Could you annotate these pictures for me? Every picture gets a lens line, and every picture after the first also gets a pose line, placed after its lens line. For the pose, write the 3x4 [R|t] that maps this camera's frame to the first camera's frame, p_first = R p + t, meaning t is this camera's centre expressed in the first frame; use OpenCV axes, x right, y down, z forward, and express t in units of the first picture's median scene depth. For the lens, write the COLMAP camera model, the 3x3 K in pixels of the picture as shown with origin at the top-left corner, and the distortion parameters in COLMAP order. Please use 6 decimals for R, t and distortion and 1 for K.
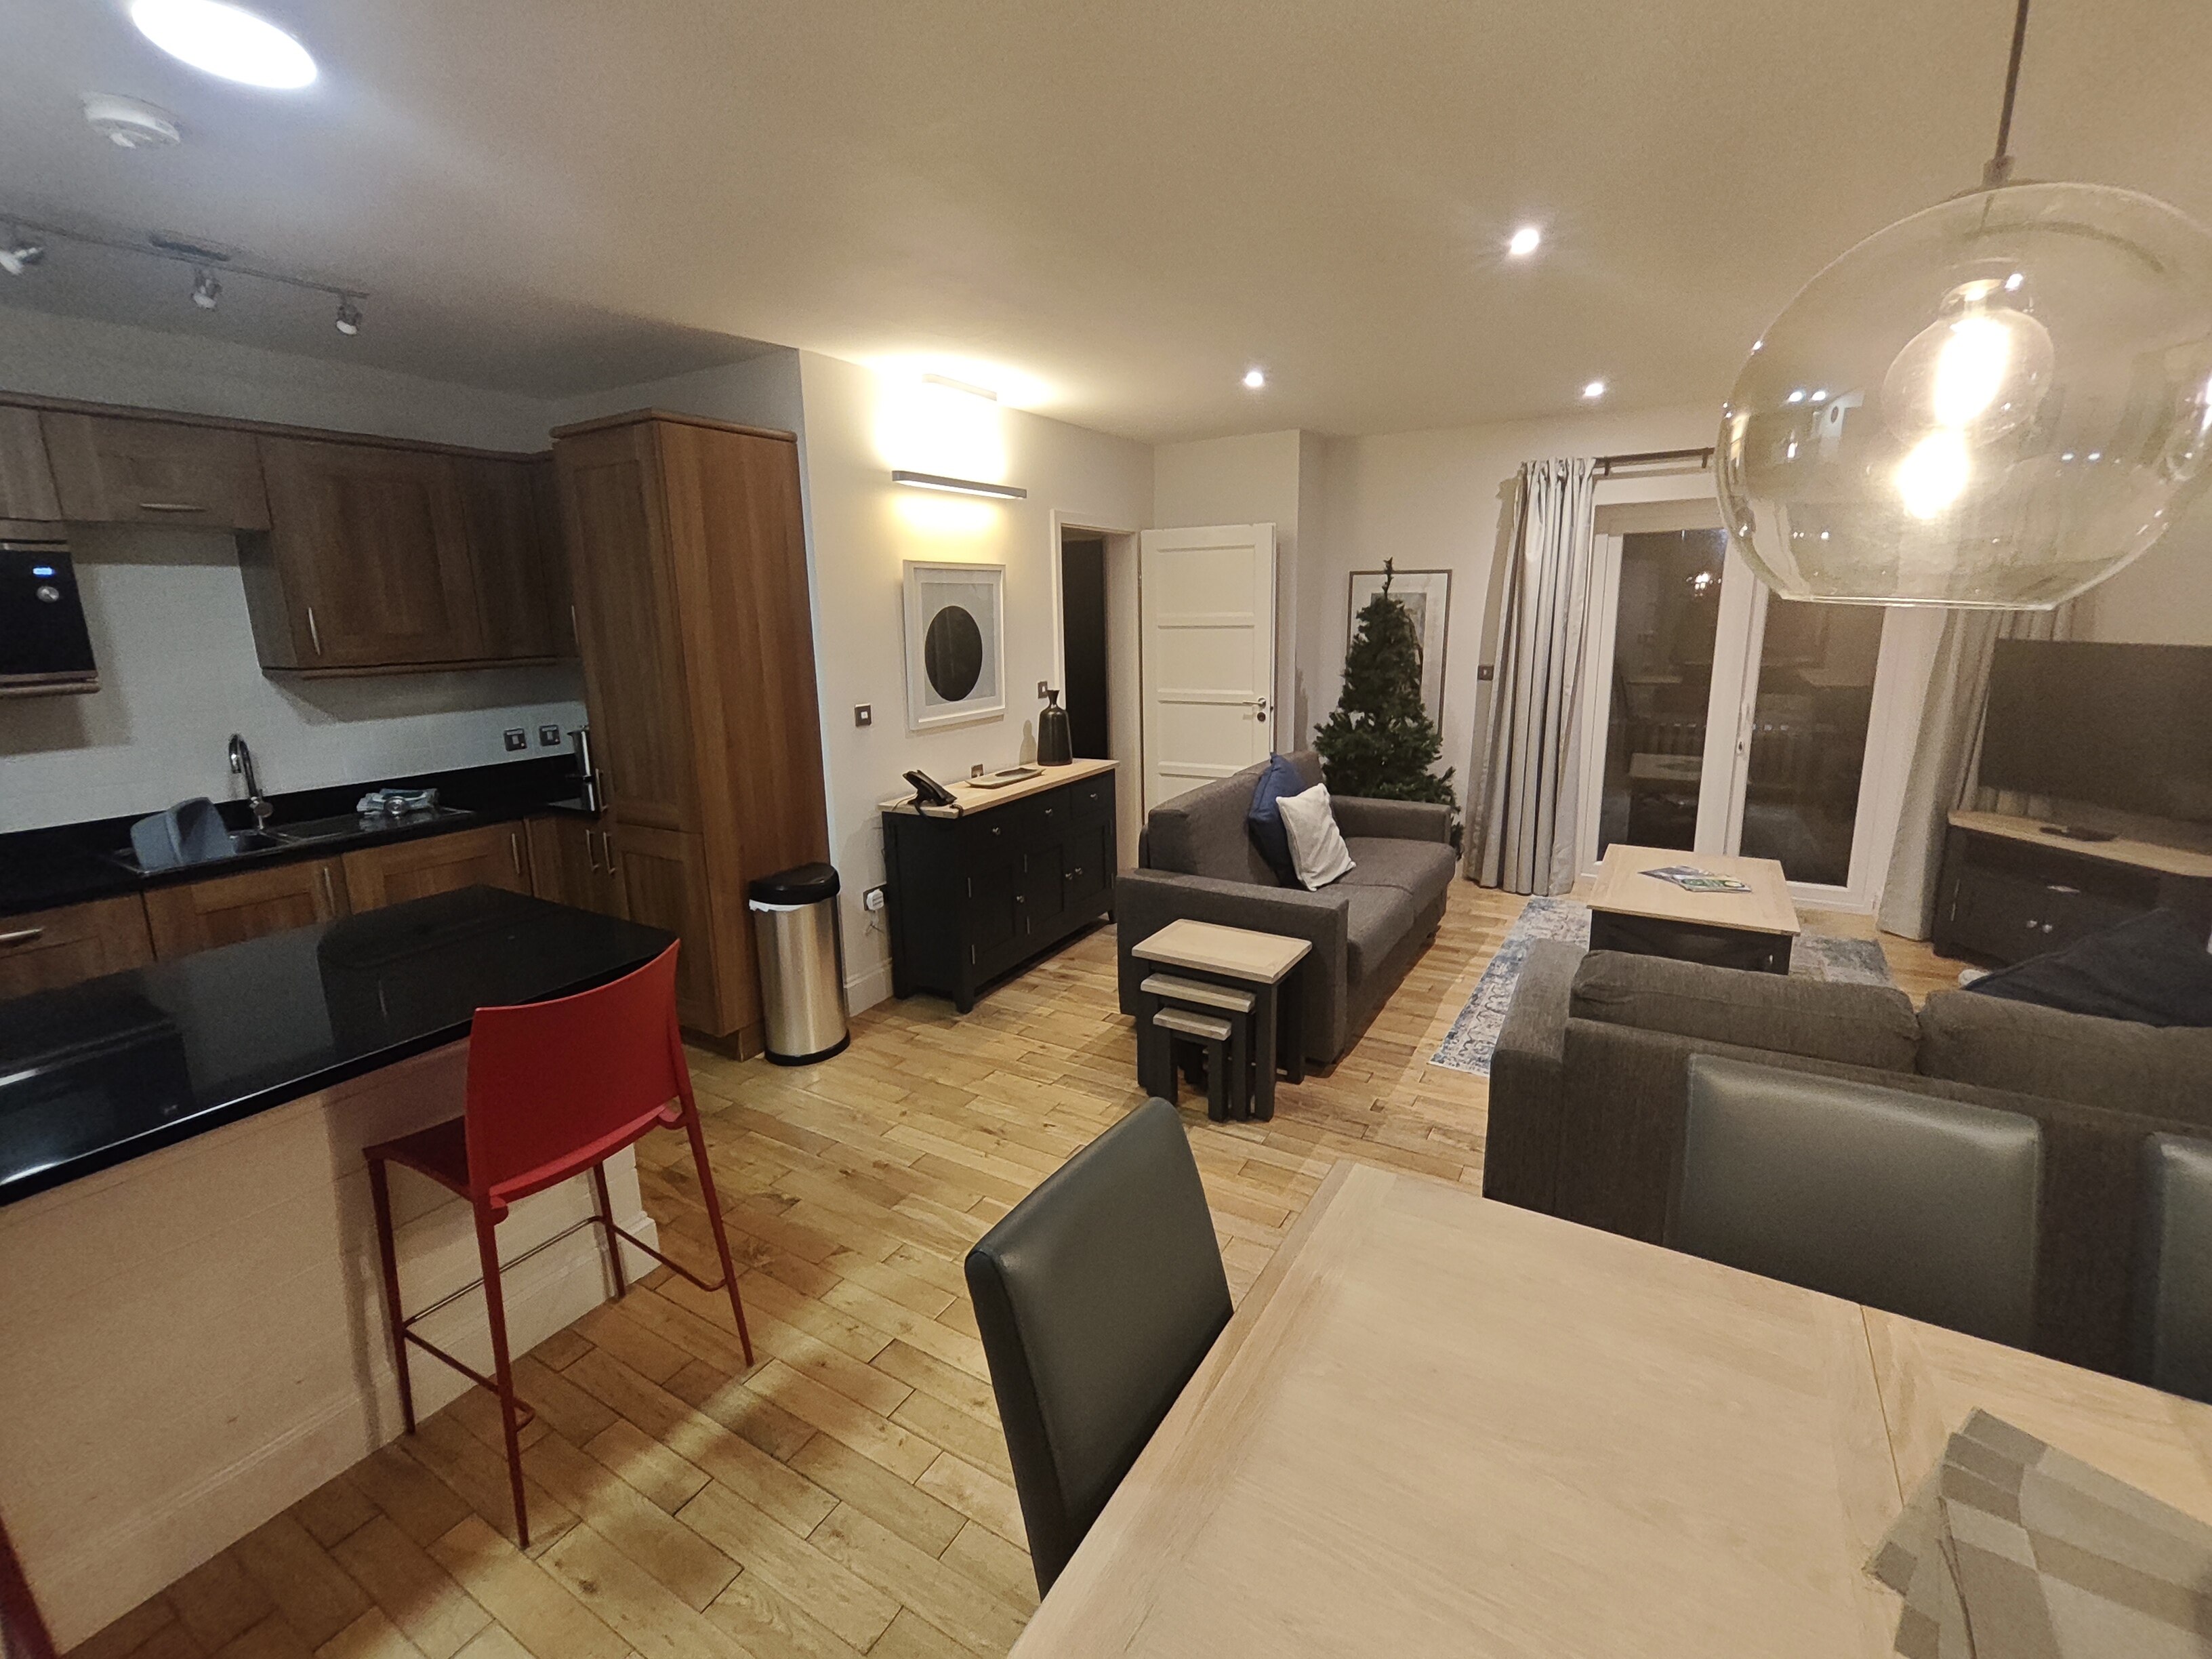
lens RADIAL K [[954.0, 0, 1115.9], [0, 954.0, 792.3], [0, 0, 1]] dist [0.000137, 0.001962]
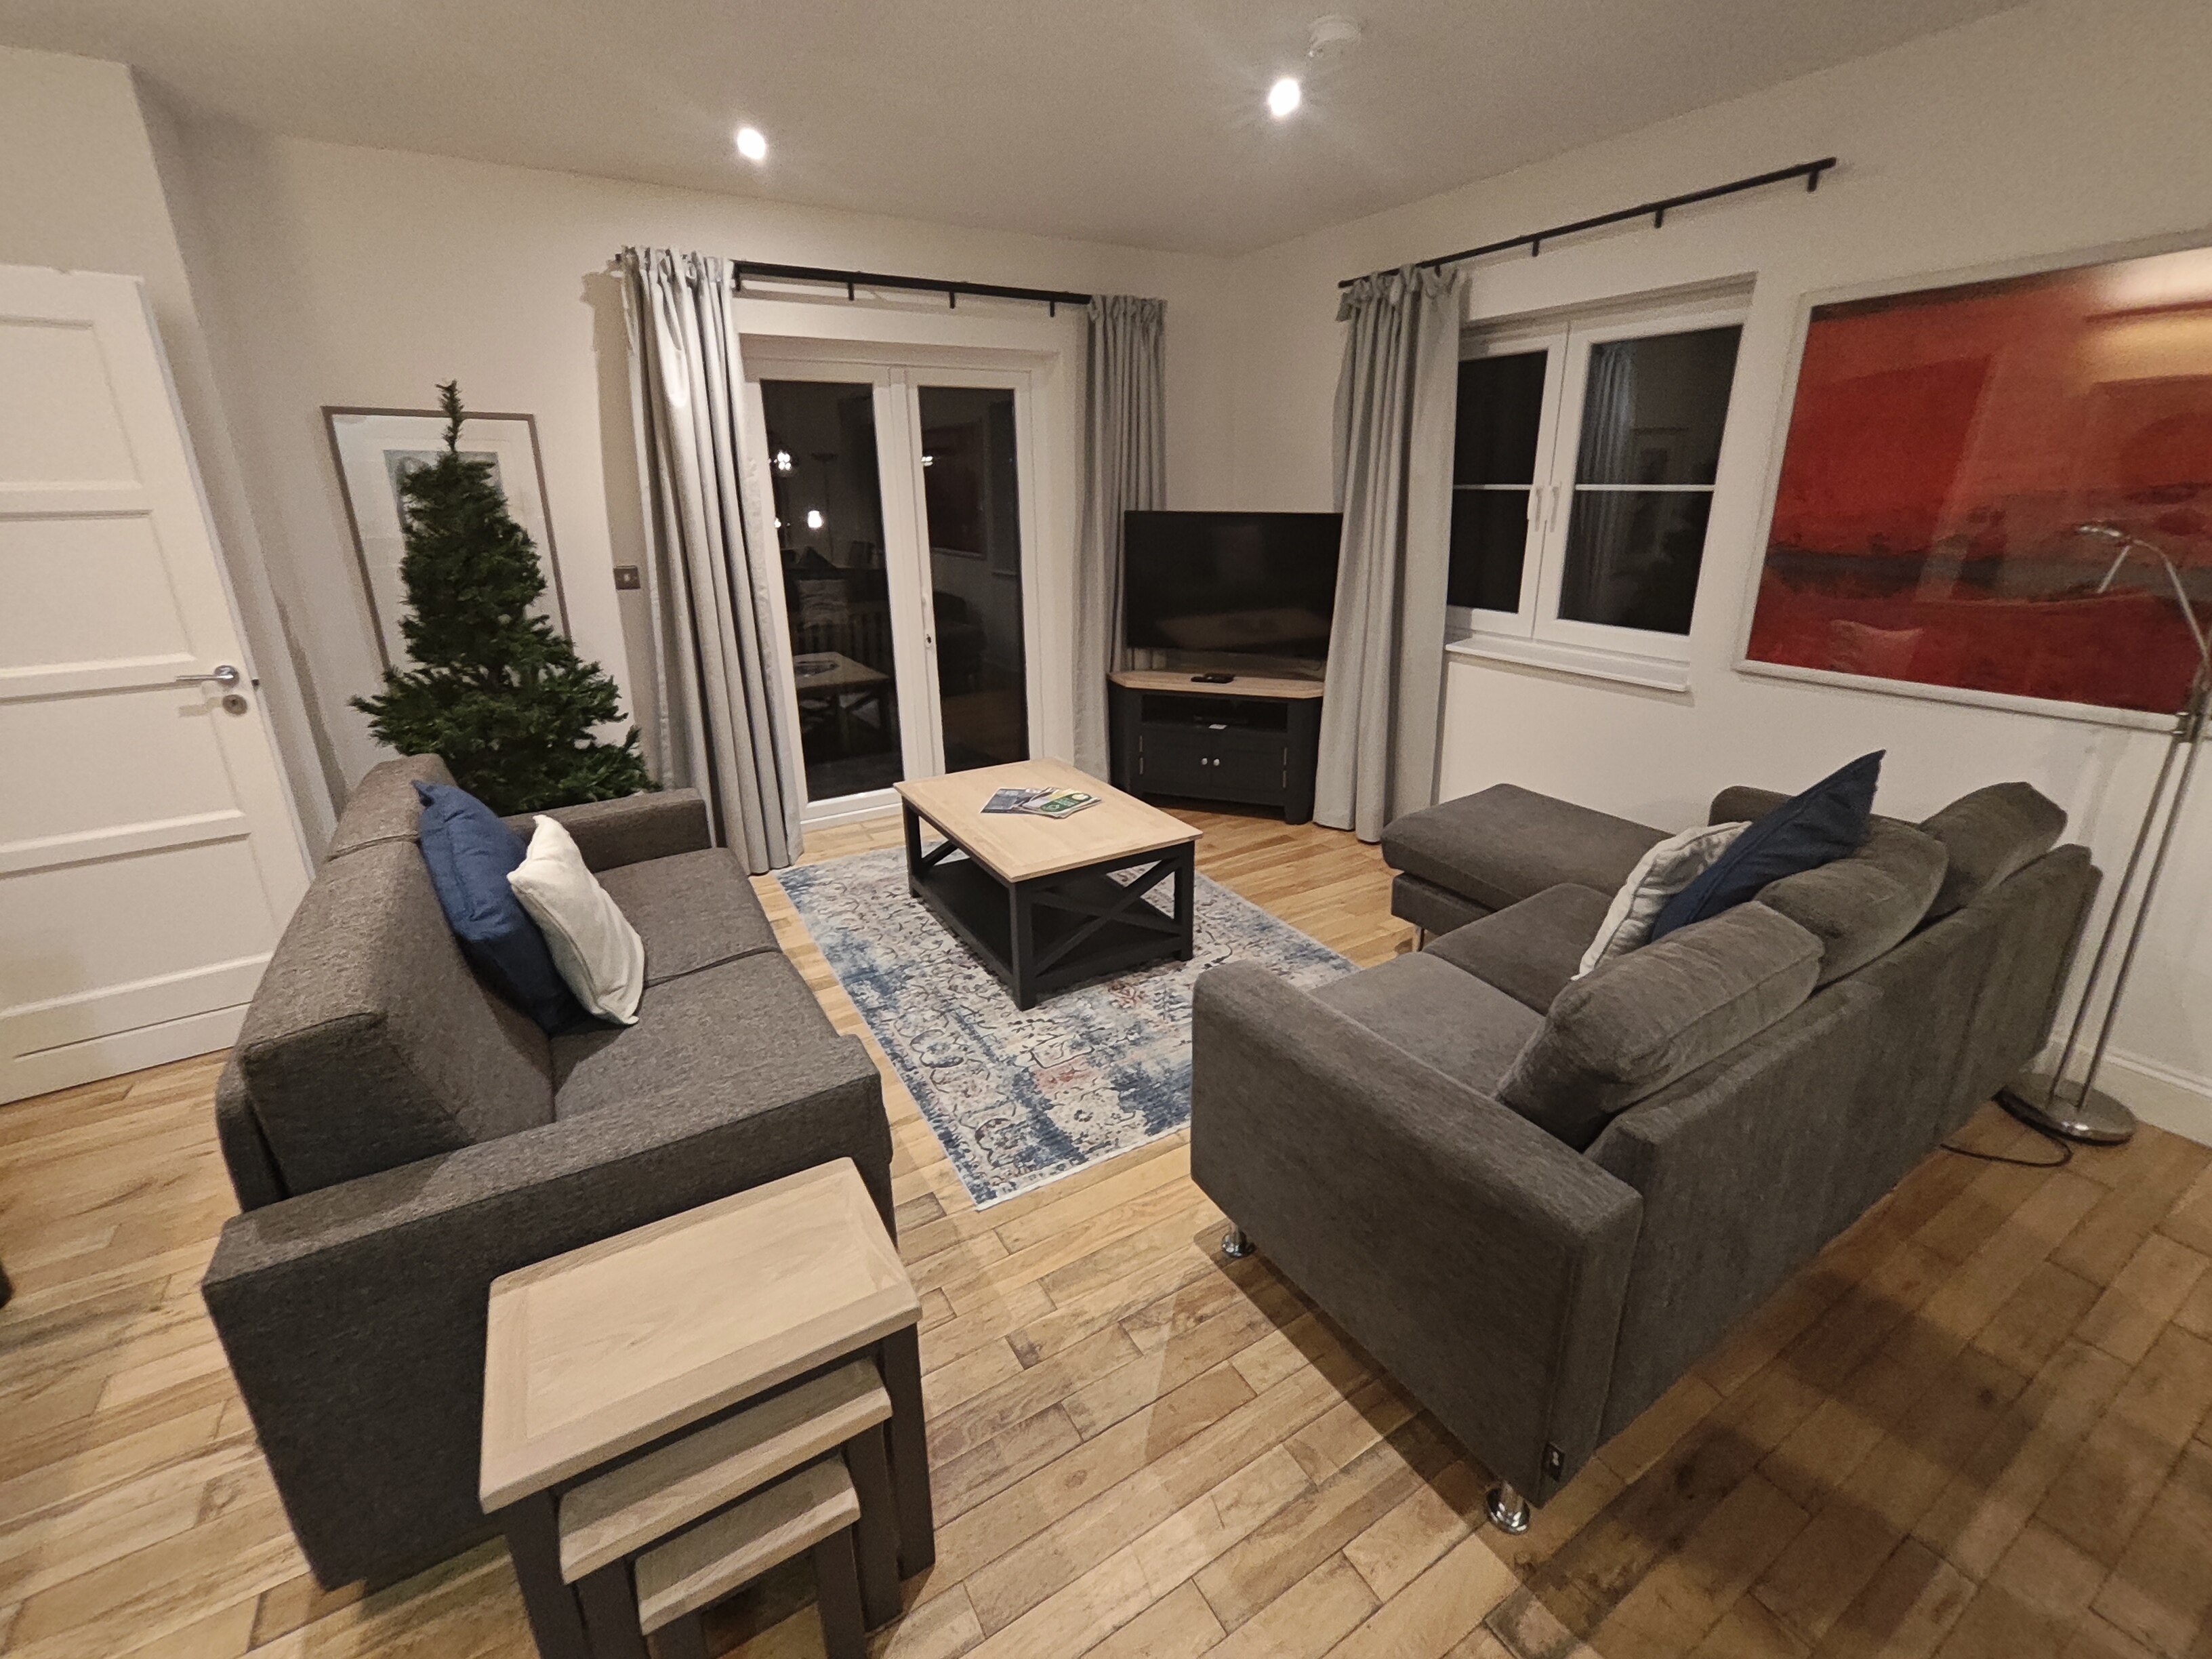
lens RADIAL K [[954.0, 0, 1108.5], [0, 954.0, 789.2], [0, 0, 1]] dist [0.000137, 0.001962]
pose [[0.476728, -0.258249, 0.840261, -0.076578], [0.171405, 0.964834, 0.199288, -0.081286], [-0.862178, 0.049019, 0.504228, 0.527557]]
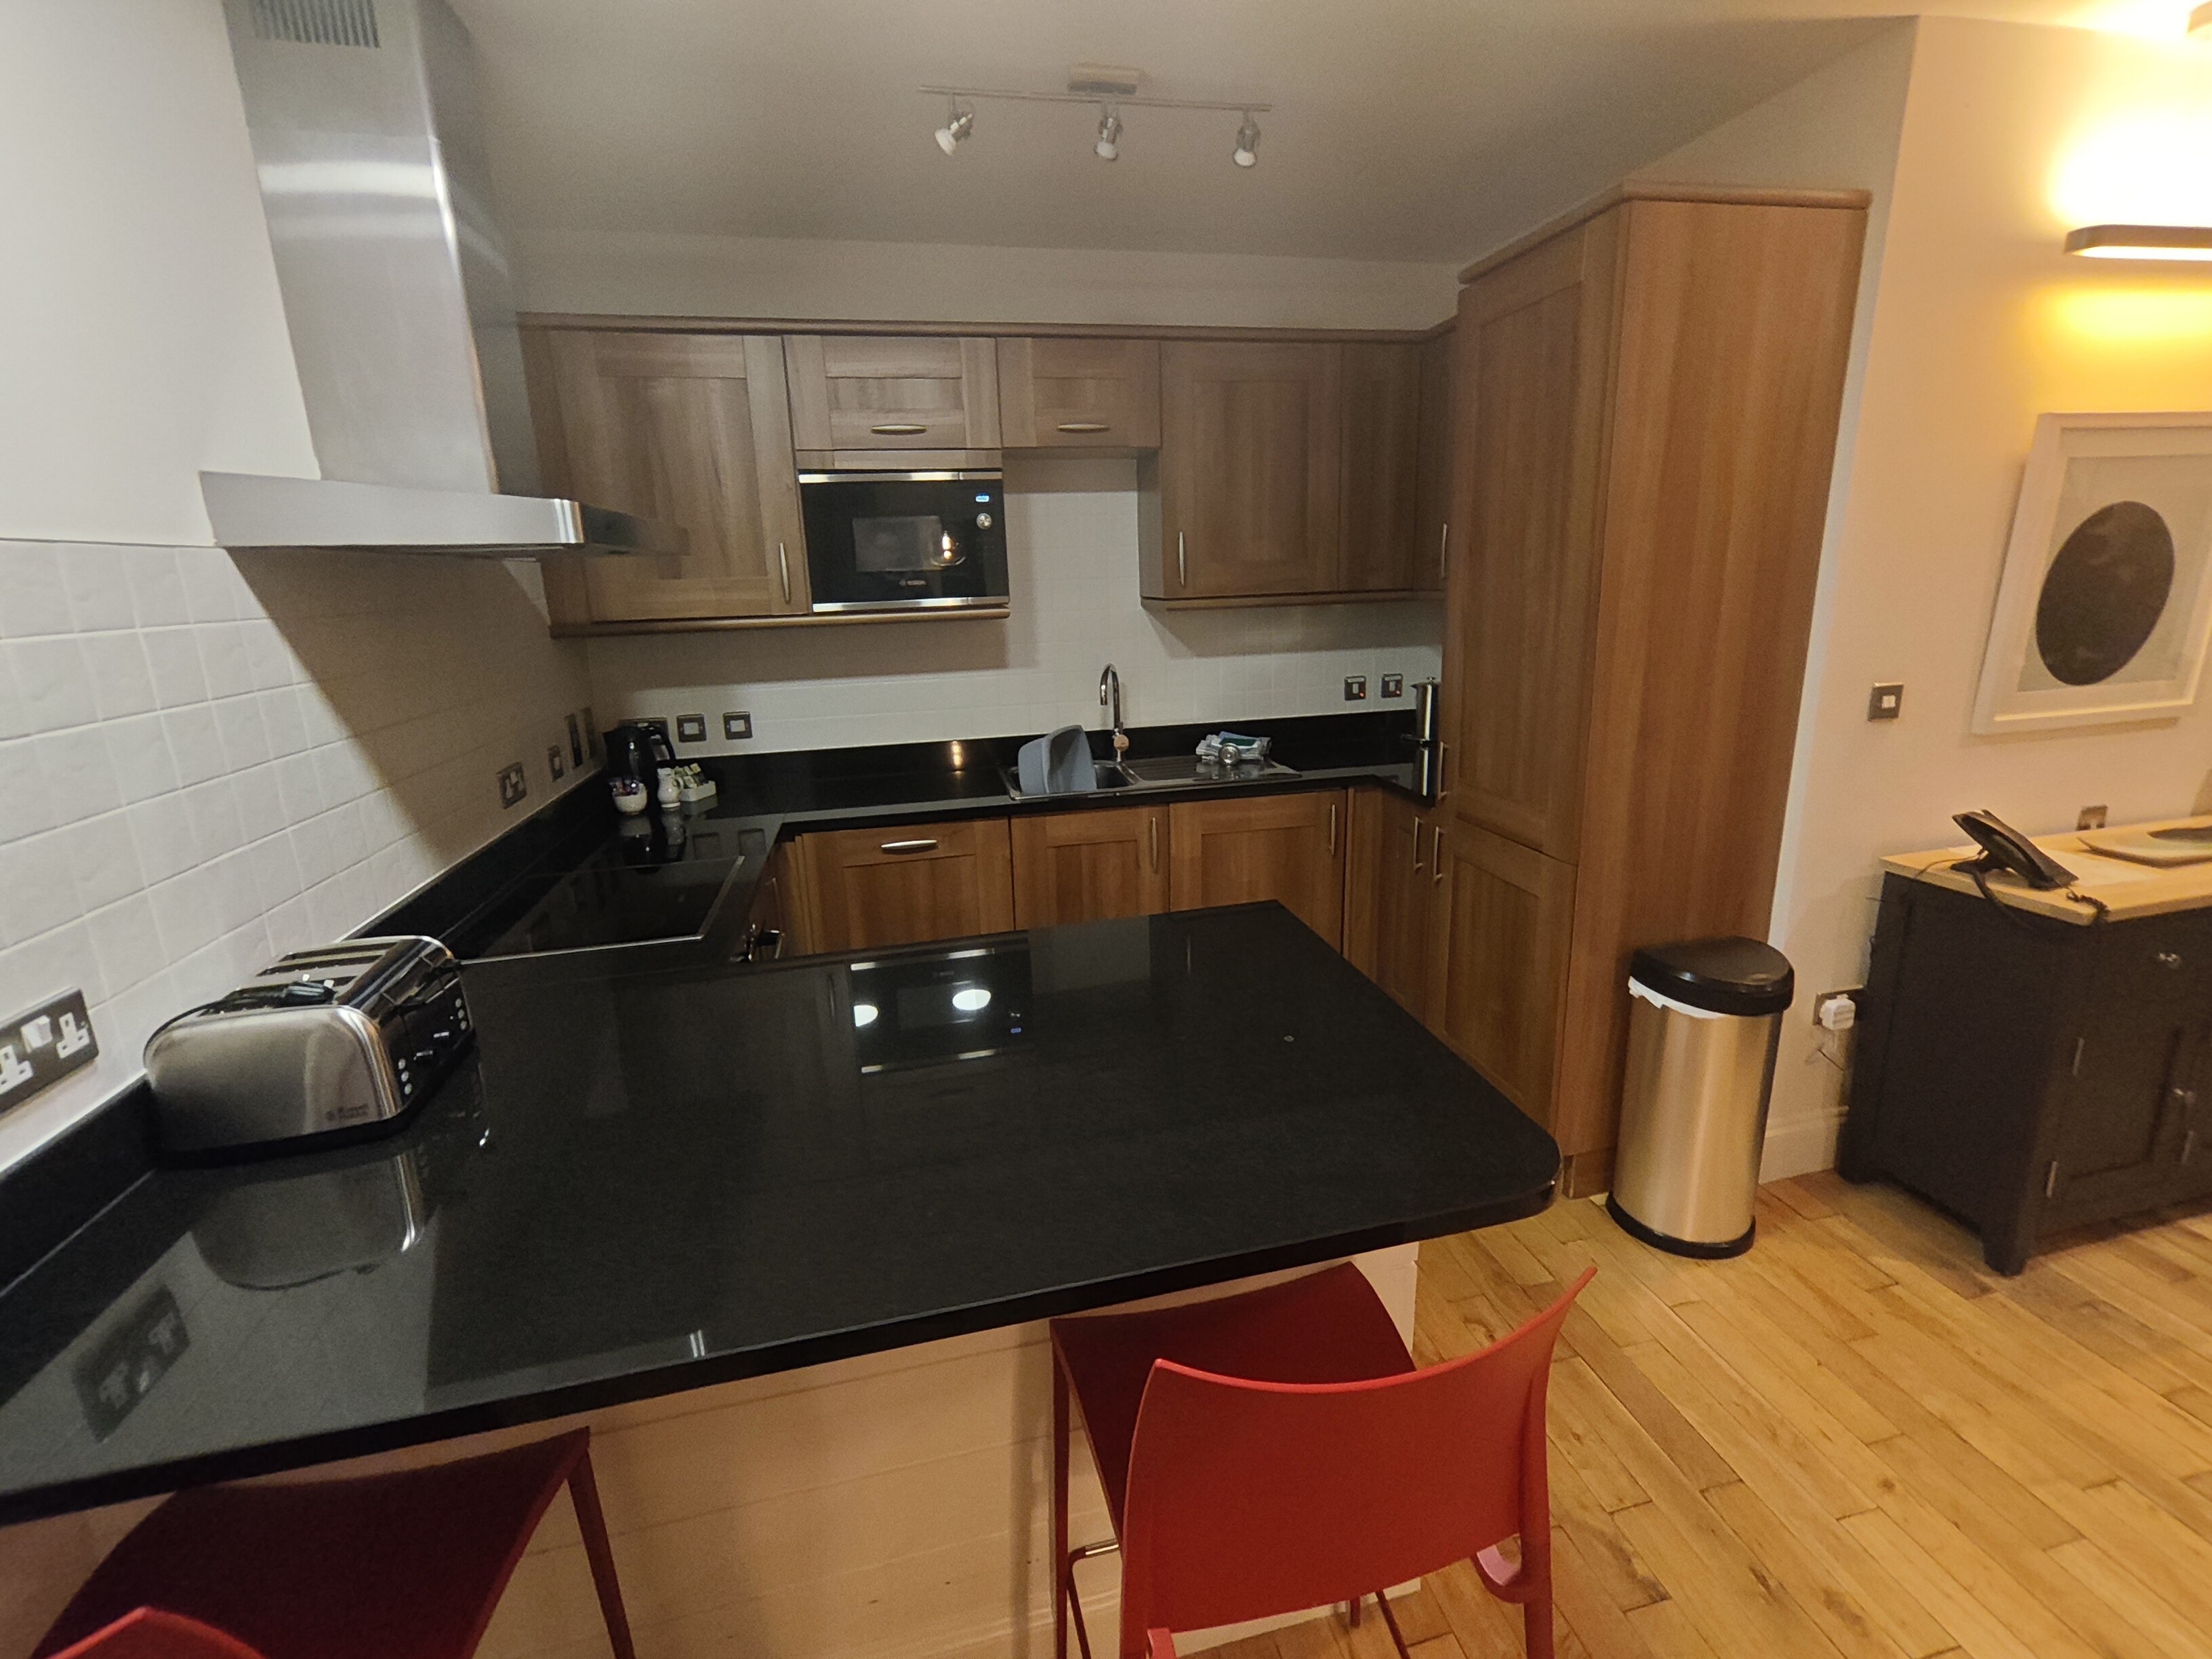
lens RADIAL K [[954.0, 0, 1106.1], [0, 954.0, 795.5], [0, 0, 1]] dist [0.000137, 0.001962]
pose [[0.679086, 0.167031, -0.714802, -0.162349], [-0.120545, 0.985923, 0.115863, -0.034877], [0.724093, 0.007485, 0.689662, 0.265465]]
